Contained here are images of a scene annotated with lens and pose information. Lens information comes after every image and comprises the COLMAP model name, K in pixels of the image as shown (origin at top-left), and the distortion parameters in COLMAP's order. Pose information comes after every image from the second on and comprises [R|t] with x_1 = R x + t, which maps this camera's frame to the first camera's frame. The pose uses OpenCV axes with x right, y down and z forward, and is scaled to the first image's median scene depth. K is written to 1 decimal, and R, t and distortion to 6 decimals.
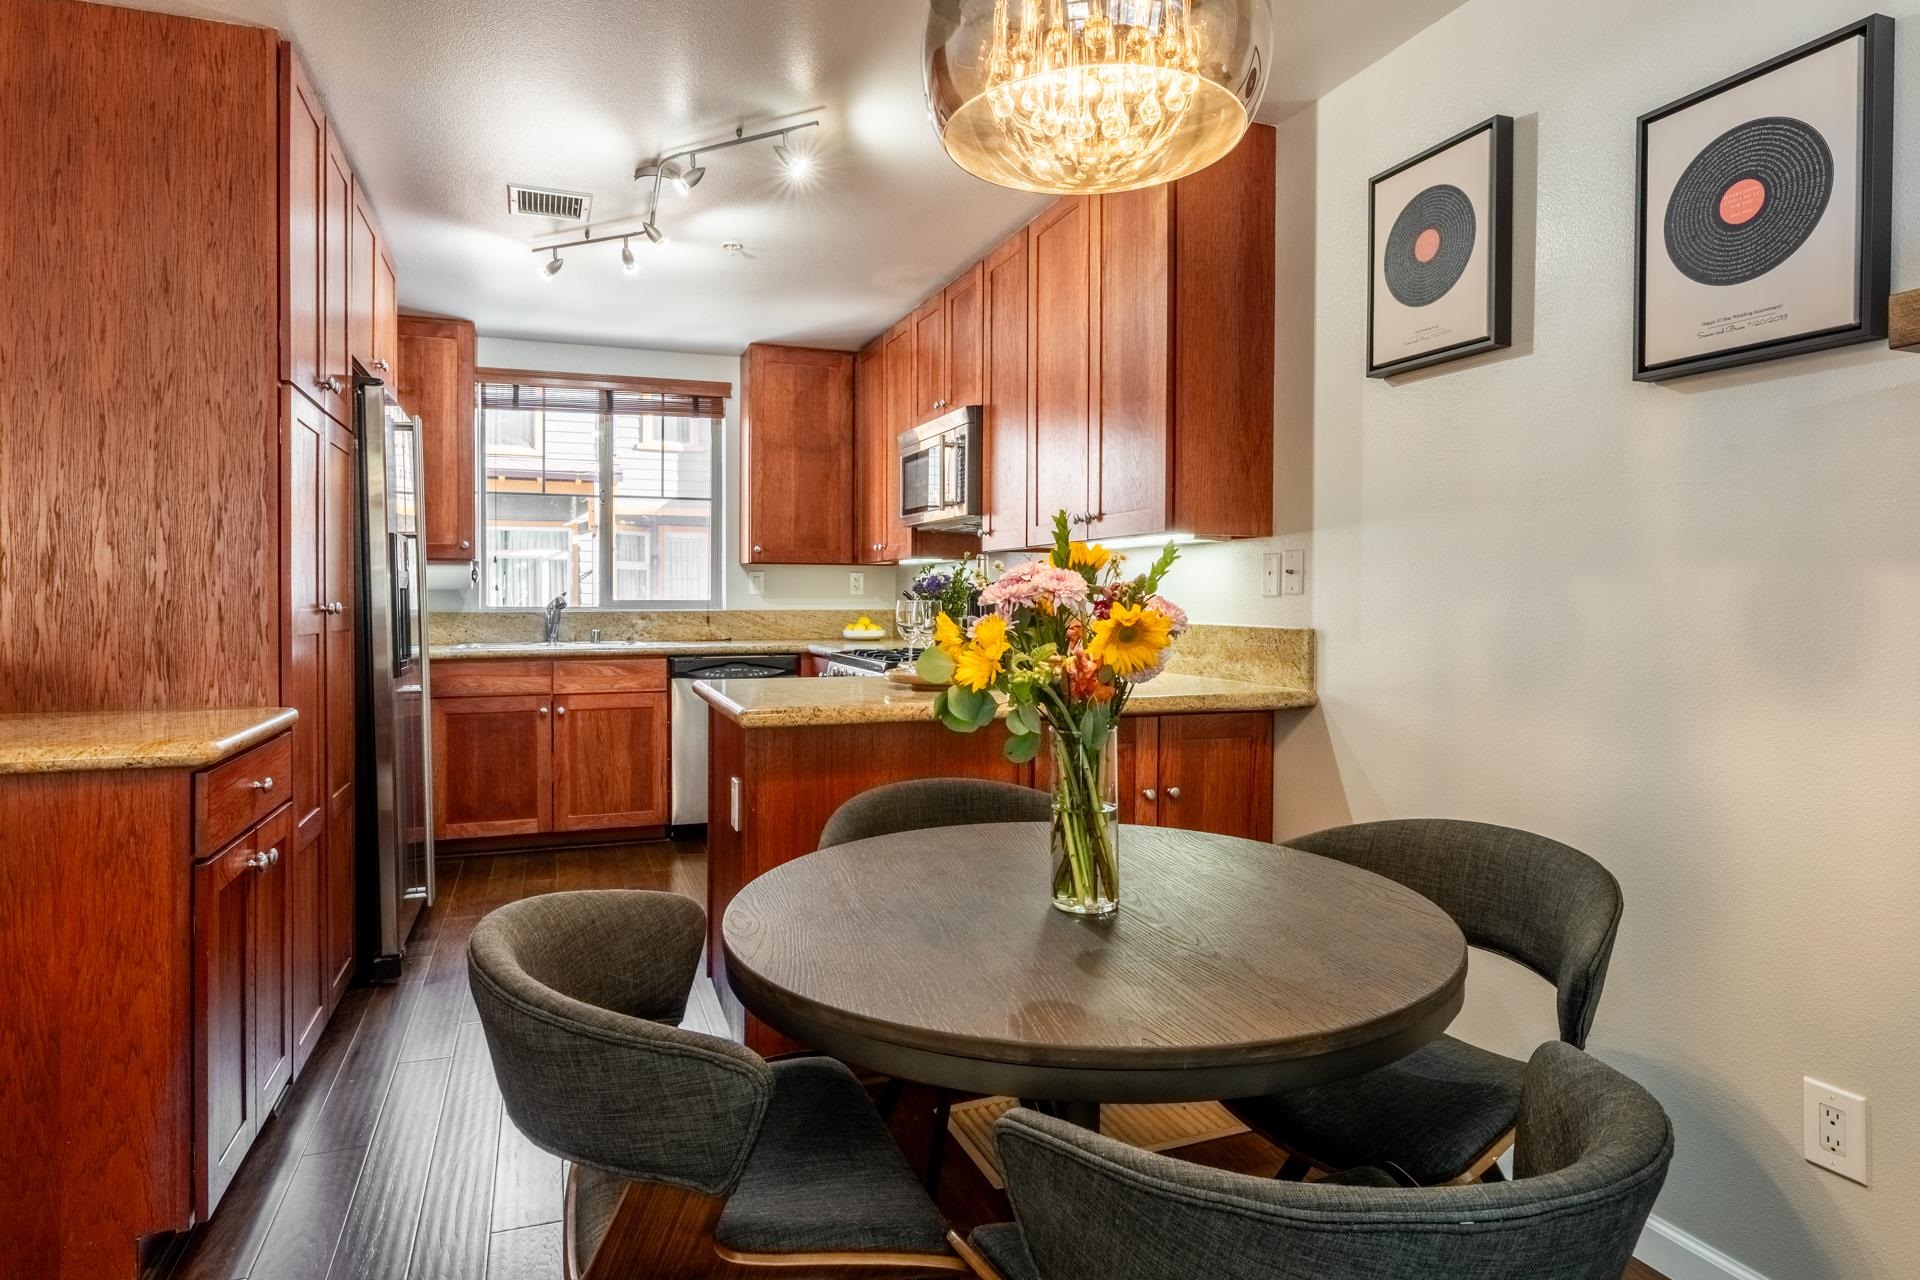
lens RADIAL K [[1071.7, 0, 924.6], [0, 1071.7, 604.4], [0, 0, 1]] dist [-0.002565, -0.001481]
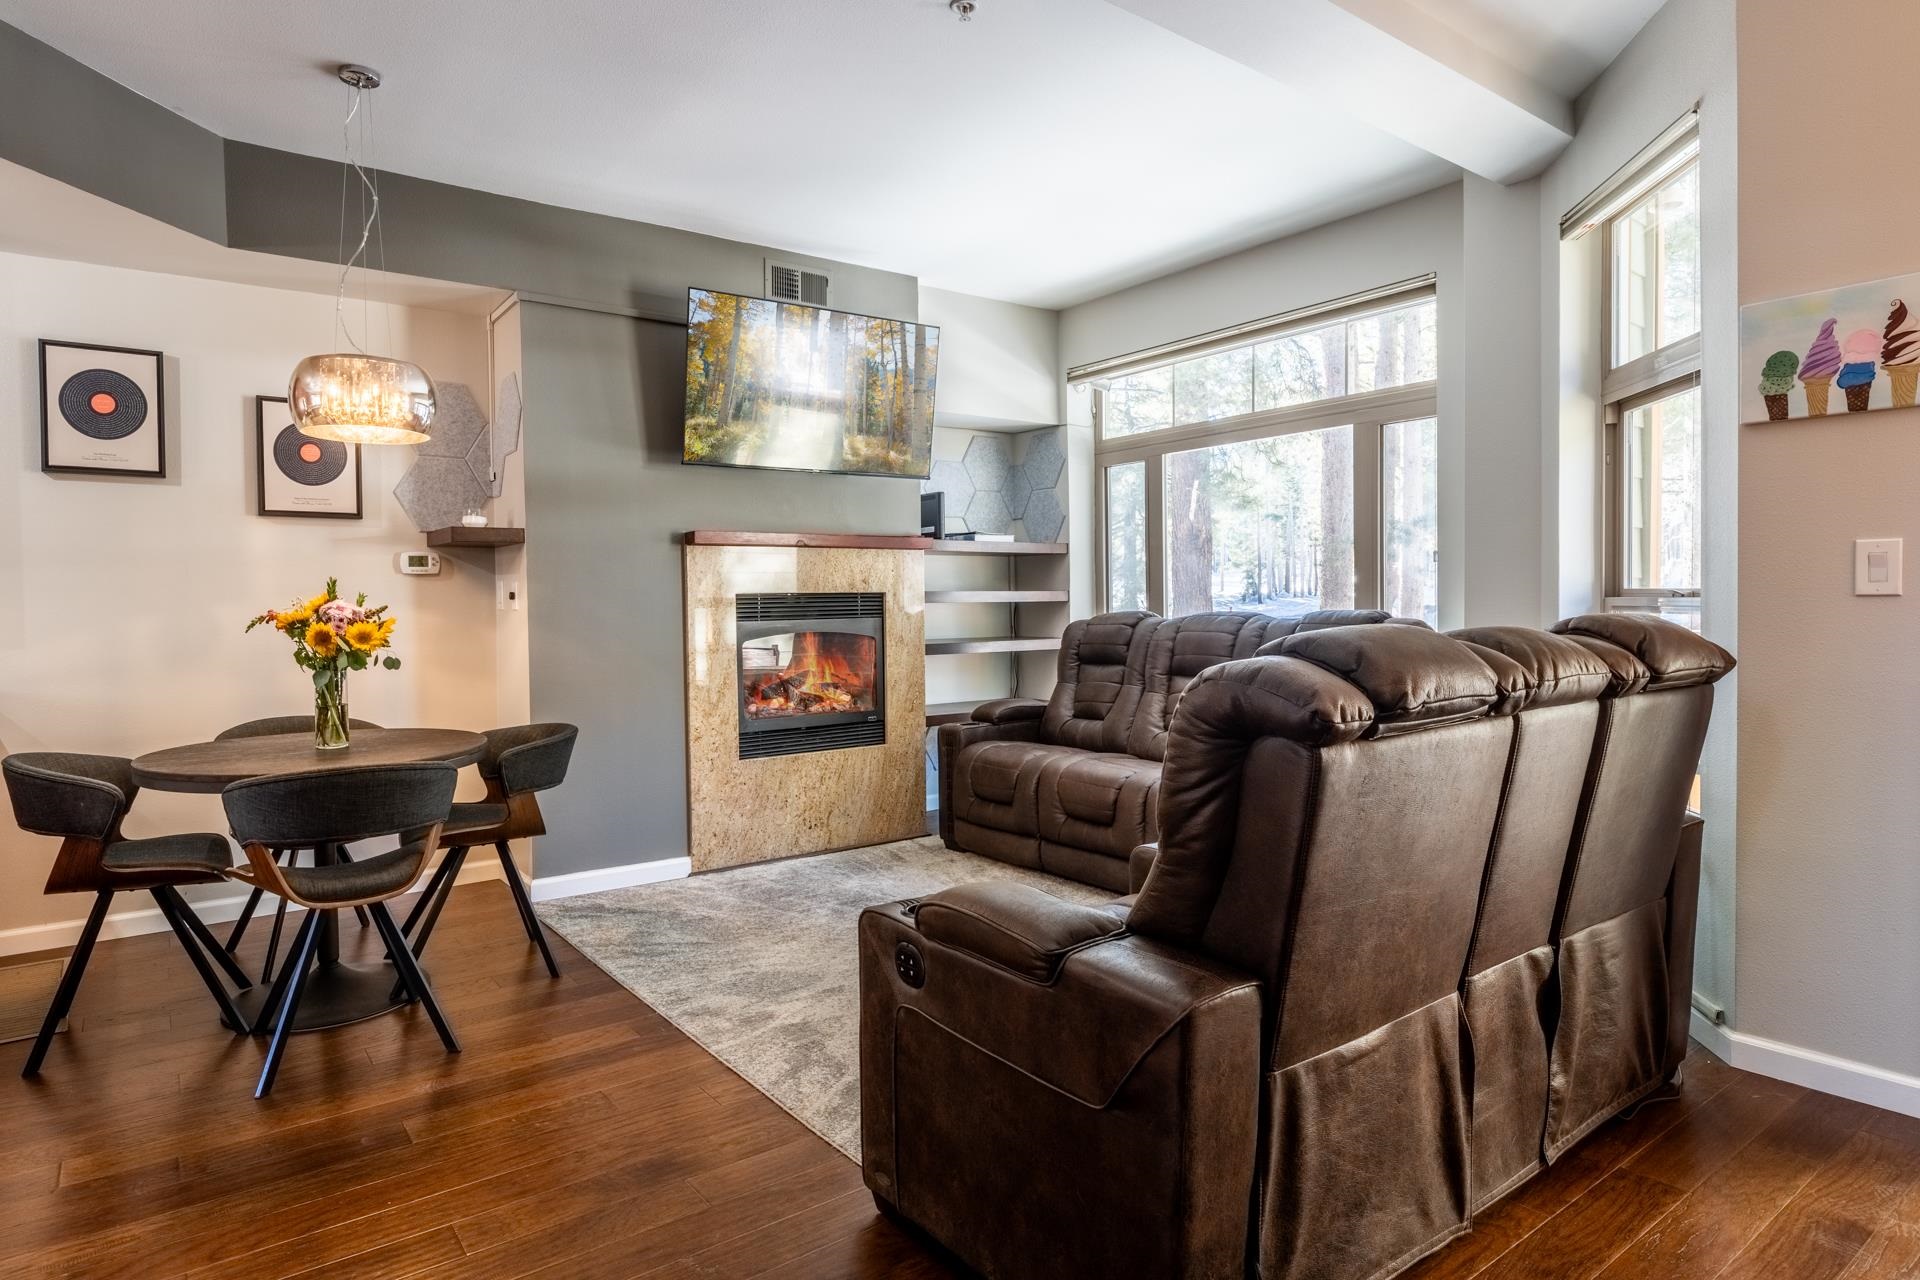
lens RADIAL K [[1076.5, 0, 937.2], [0, 1076.5, 627.2], [0, 0, 1]] dist [-0.001168, -0.001995]
pose [[-0.297589, -0.020226, 0.954480, -0.723935], [0.020337, 0.999414, 0.027519, -0.004605], [-0.954477, 0.027600, -0.297003, 0.130307]]
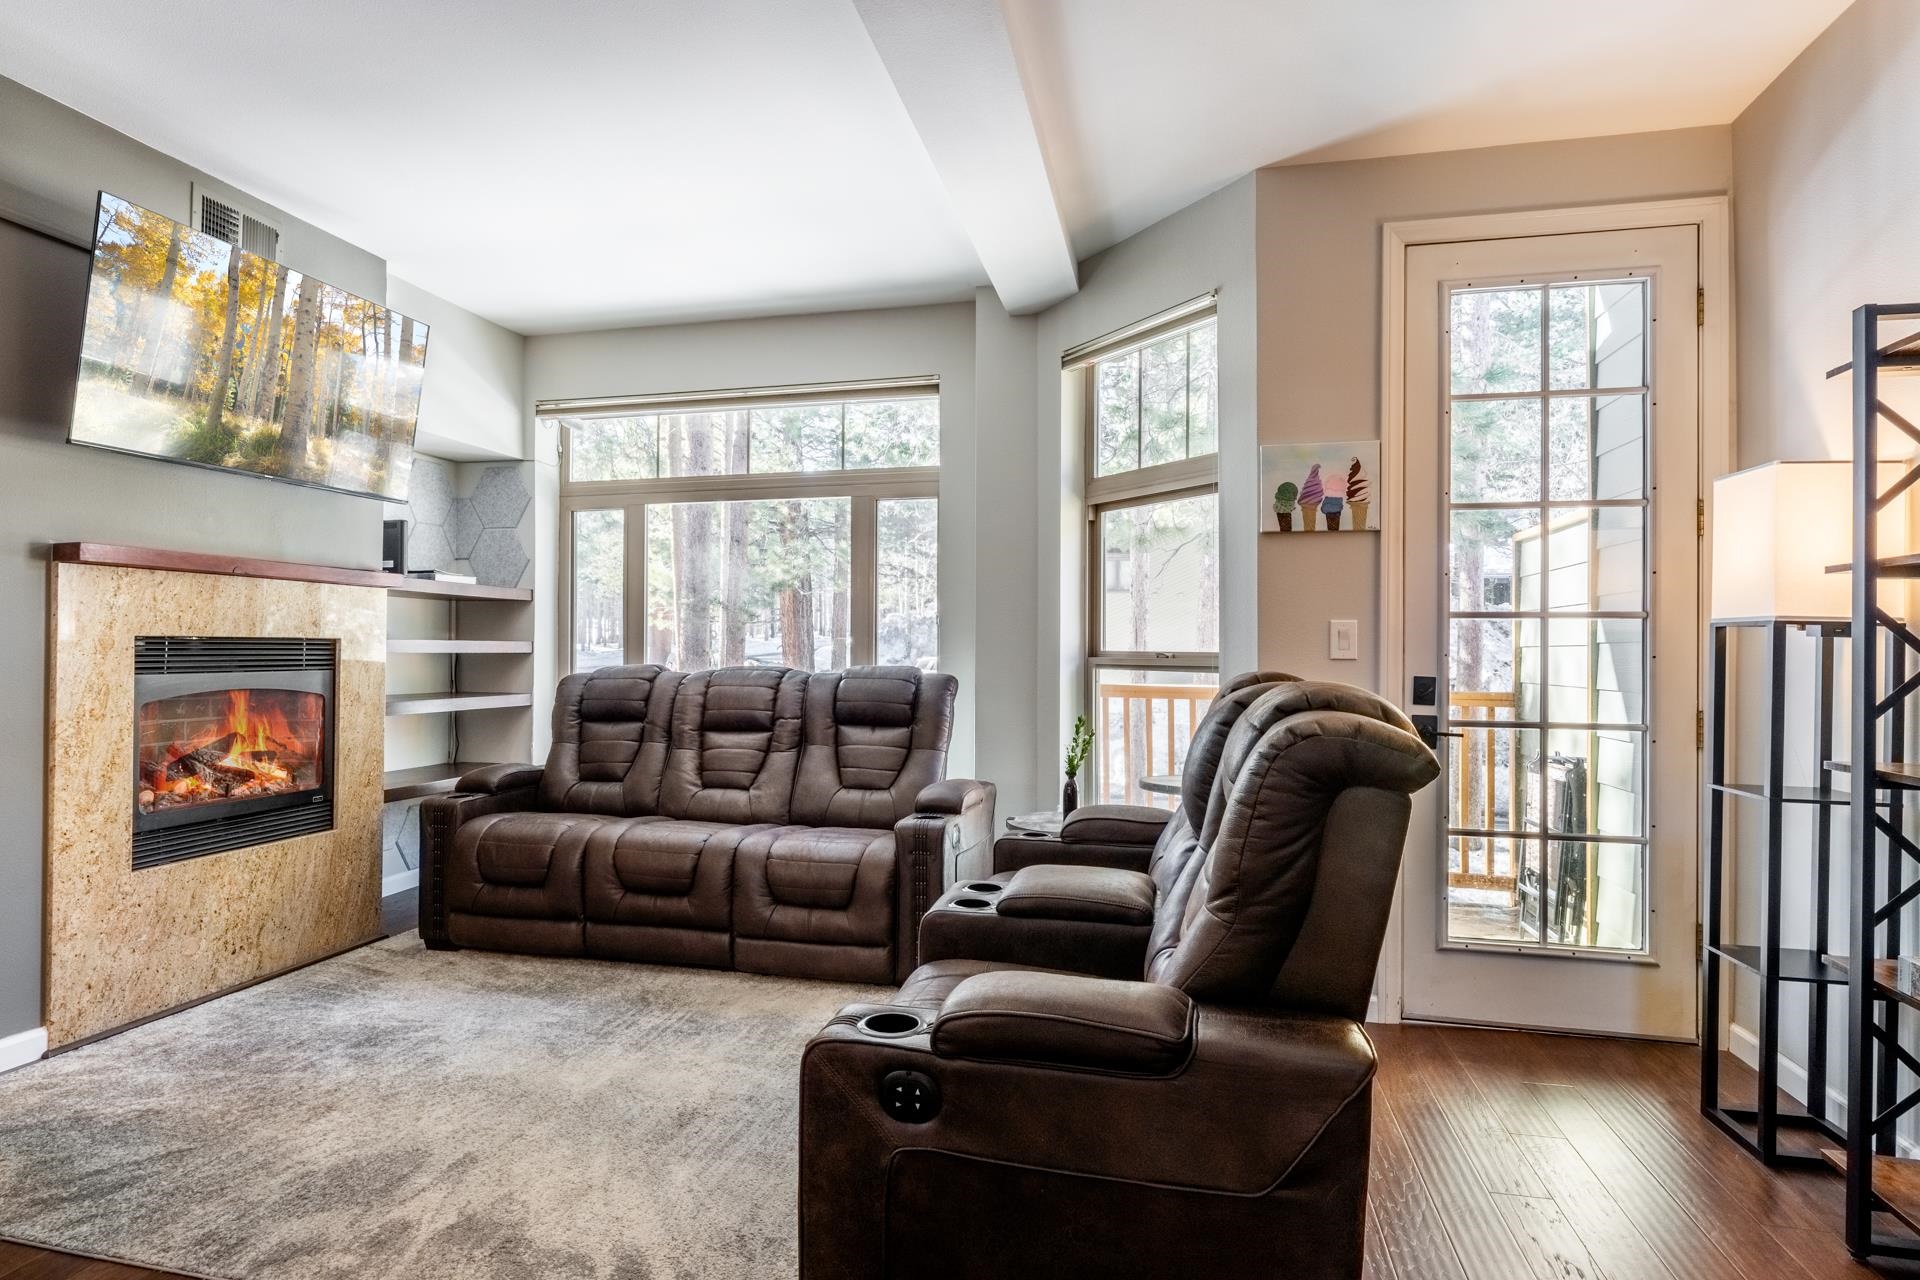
lens RADIAL K [[1013.1, 0, 936.2], [0, 1013.1, 640.4], [0, 0, 1]] dist [-0.003171, -0.001391]
pose [[-0.839427, 0.001235, 0.543470, -0.514031], [-0.001205, 0.999991, -0.004133, -0.006401], [-0.543471, -0.004124, -0.839418, 0.281668]]
